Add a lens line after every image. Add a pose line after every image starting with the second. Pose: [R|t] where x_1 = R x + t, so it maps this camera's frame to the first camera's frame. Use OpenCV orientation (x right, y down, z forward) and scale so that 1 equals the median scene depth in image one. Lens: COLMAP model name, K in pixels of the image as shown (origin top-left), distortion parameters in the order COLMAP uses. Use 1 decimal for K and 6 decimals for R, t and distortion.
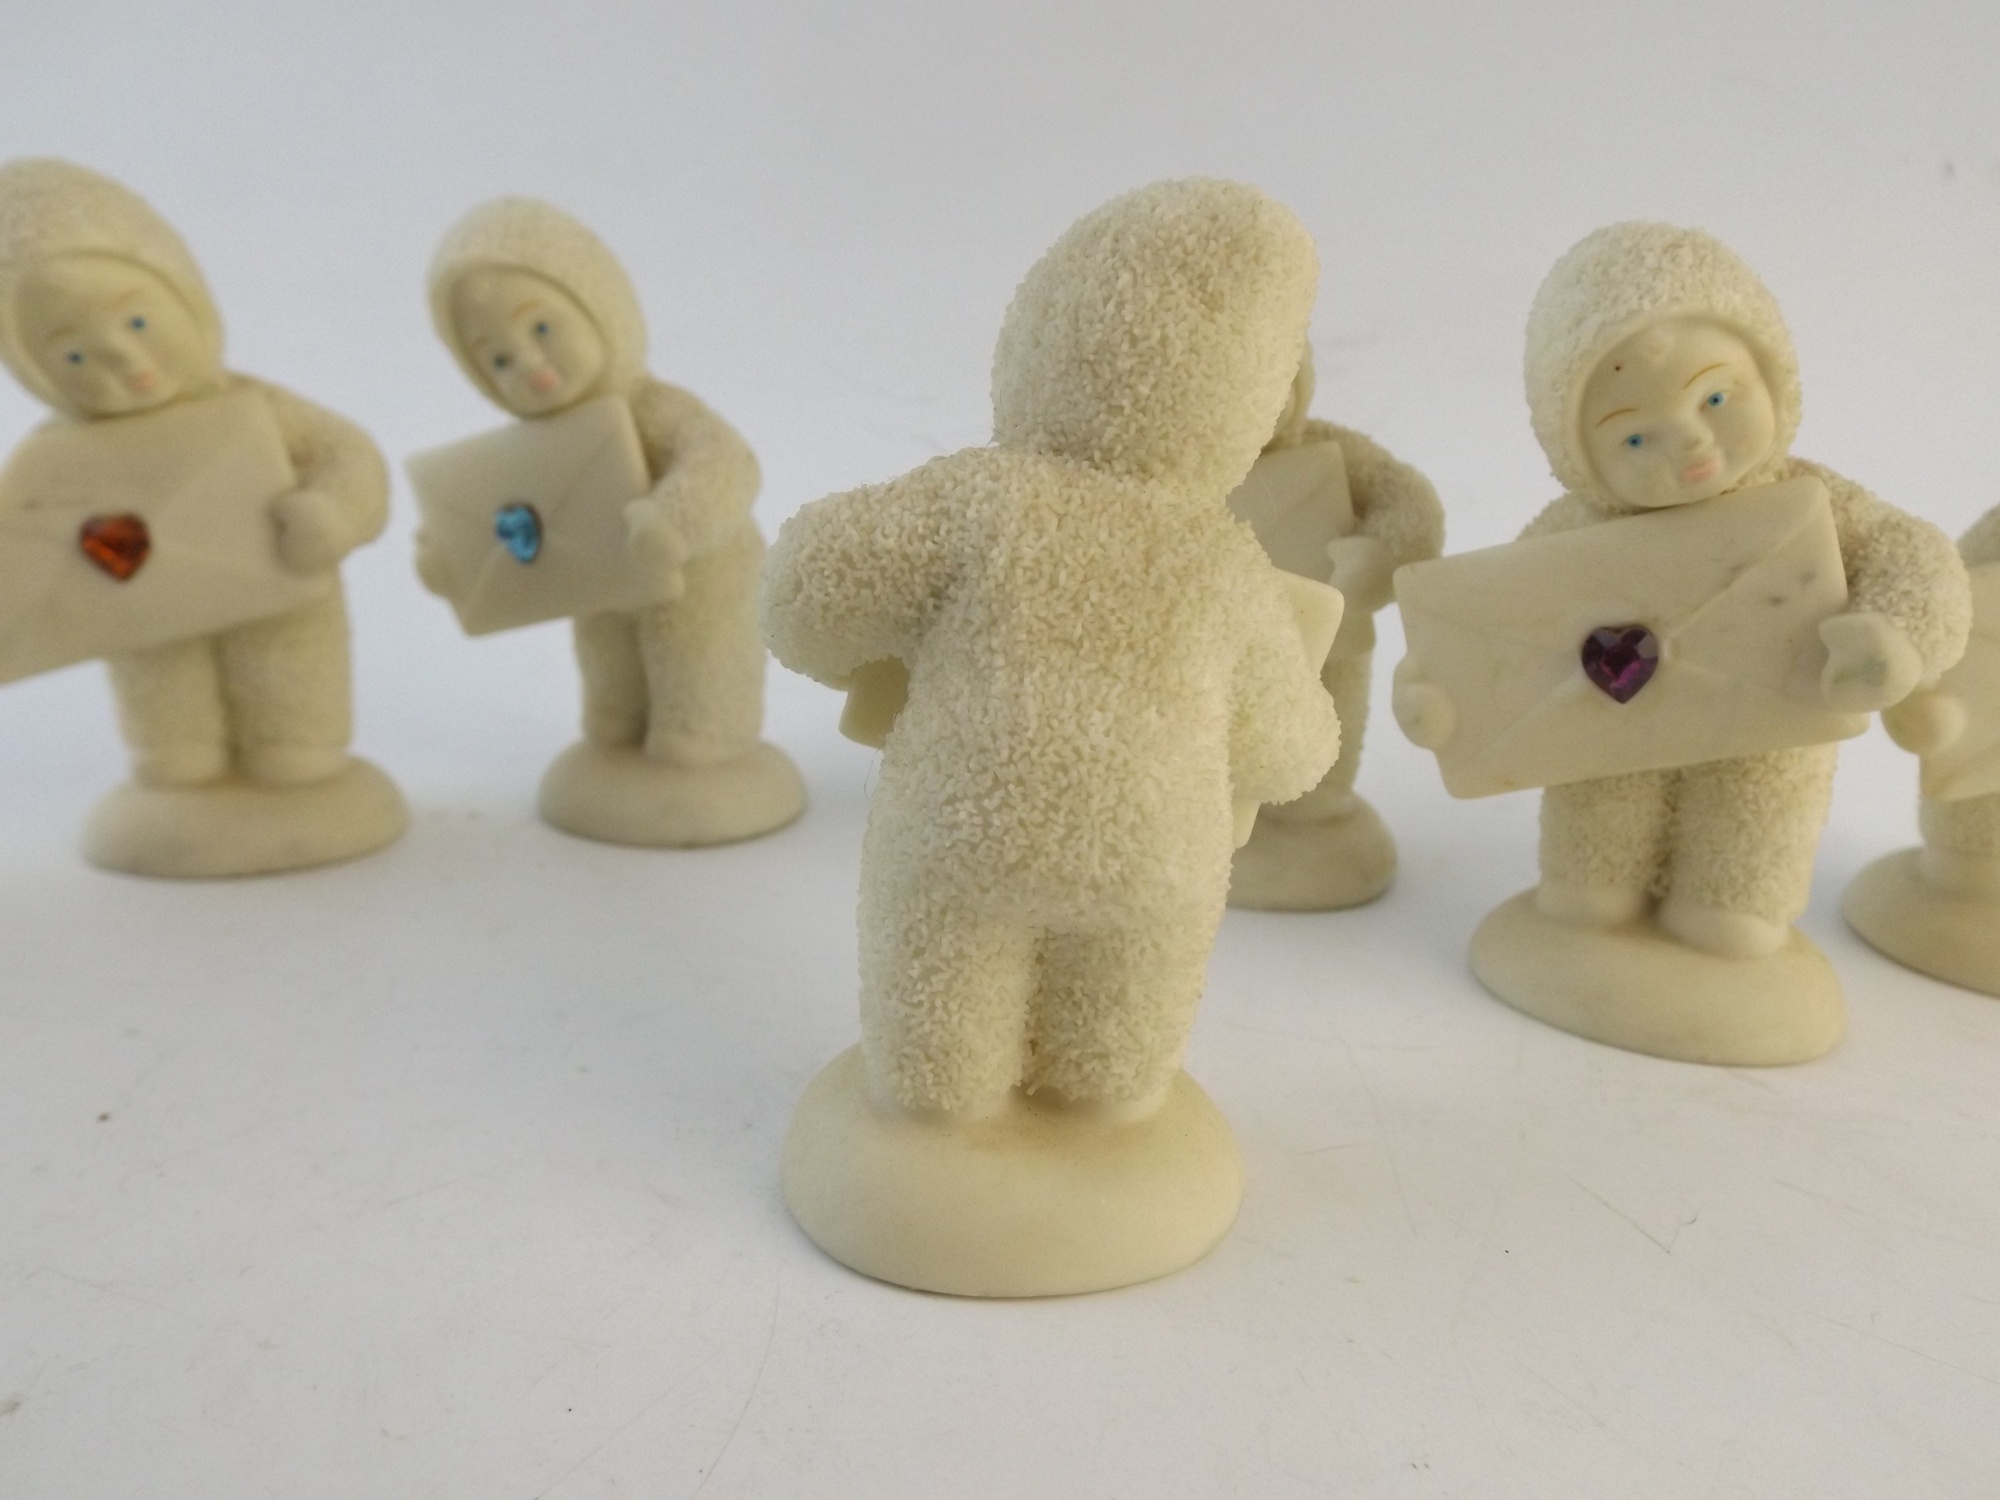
lens RADIAL K [[1441.9, 0, 1000.0], [0, 1441.9, 750.0], [0, 0, 1]] dist [0.021250, -0.026196]
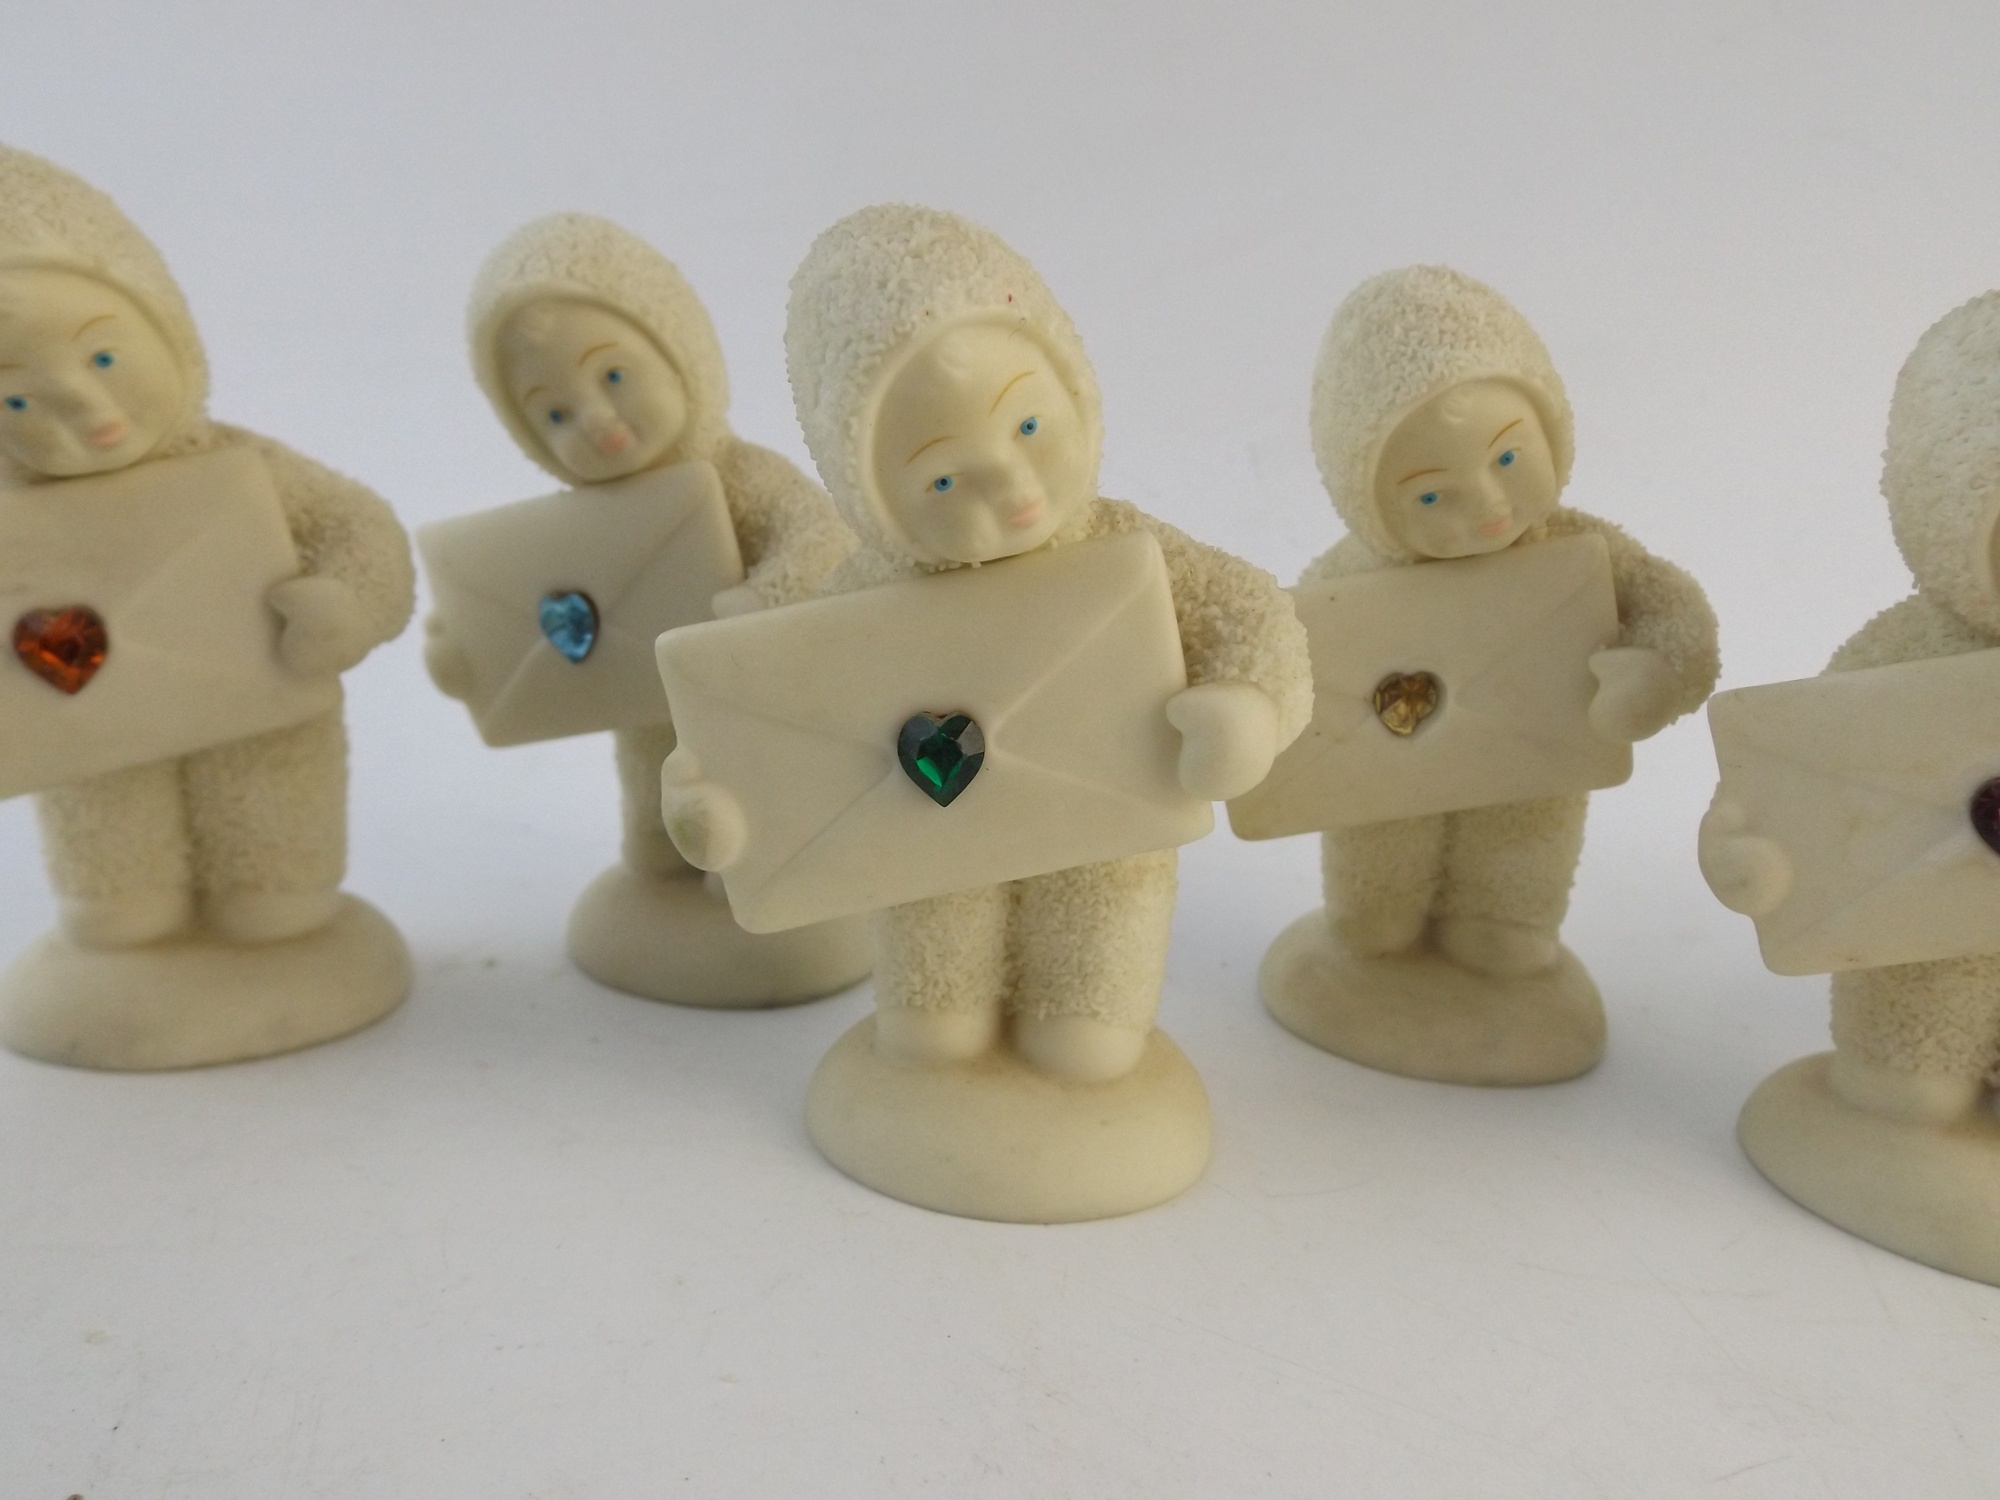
lens RADIAL K [[1441.9, 0, 1000.0], [0, 1441.9, 750.0], [0, 0, 1]] dist [0.021250, -0.026196]
pose [[0.996971, 0.003136, 0.077716, -0.187156], [-0.000906, 0.999587, -0.028707, -0.069362], [-0.077774, 0.028550, 0.996562, 0.214410]]
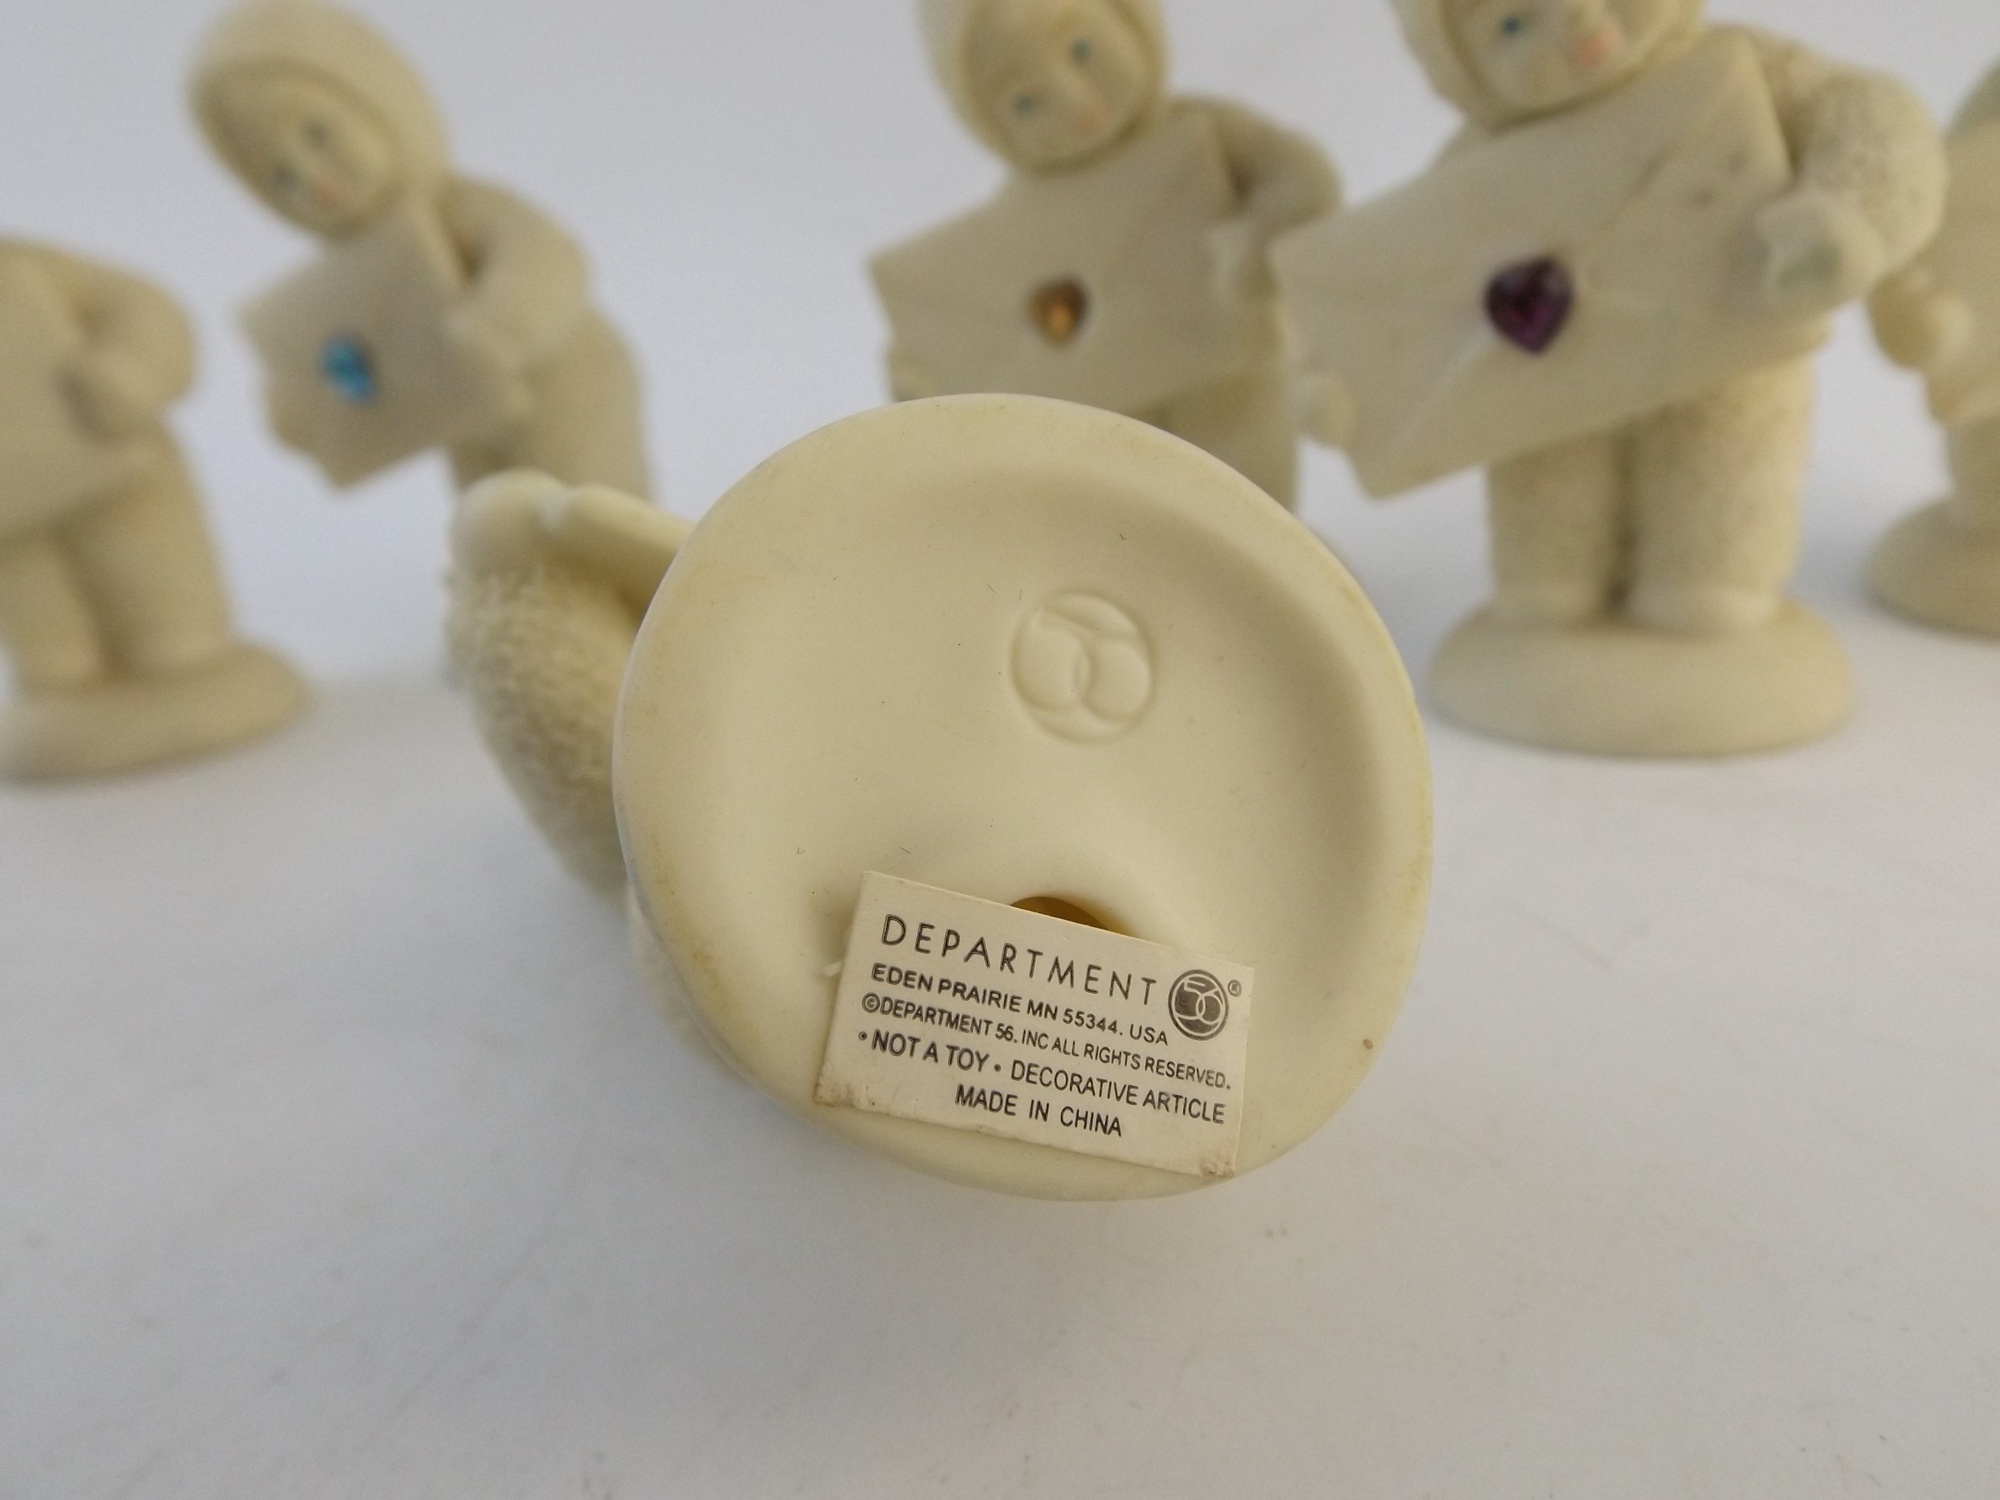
lens RADIAL K [[1441.9, 0, 1000.0], [0, 1441.9, 750.0], [0, 0, 1]] dist [0.021250, -0.026196]
pose [[0.988607, -0.131007, -0.074114, 0.136244], [0.138676, 0.984201, 0.110081, 0.053752], [0.058522, -0.119105, 0.991155, 0.098459]]
